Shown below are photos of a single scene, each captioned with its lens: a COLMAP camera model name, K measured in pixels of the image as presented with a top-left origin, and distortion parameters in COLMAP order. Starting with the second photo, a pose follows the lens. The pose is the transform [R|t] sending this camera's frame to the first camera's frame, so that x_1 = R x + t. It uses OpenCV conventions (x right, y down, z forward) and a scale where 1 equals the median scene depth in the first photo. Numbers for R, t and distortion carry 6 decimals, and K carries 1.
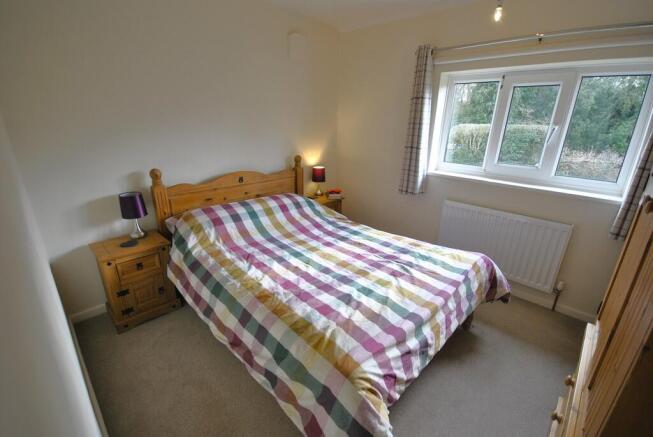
lens RADIAL K [[290.0, 0, 328.3], [0, 290.0, 221.3], [0, 0, 1]] dist [0.004897, -0.006305]
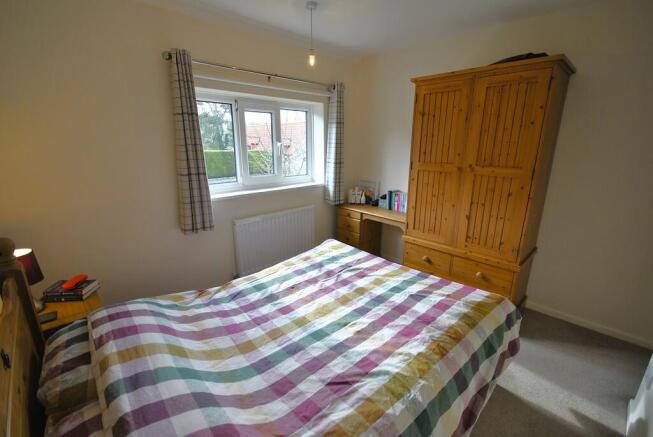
lens RADIAL K [[290.0, 0, 328.3], [0, 290.0, 221.3], [0, 0, 1]] dist [0.004897, -0.006305]
pose [[0.008699, -0.288283, 0.957506, -0.733470], [0.327995, 0.905389, 0.269612, -0.329638], [-0.944639, 0.311712, 0.102431, 0.867042]]
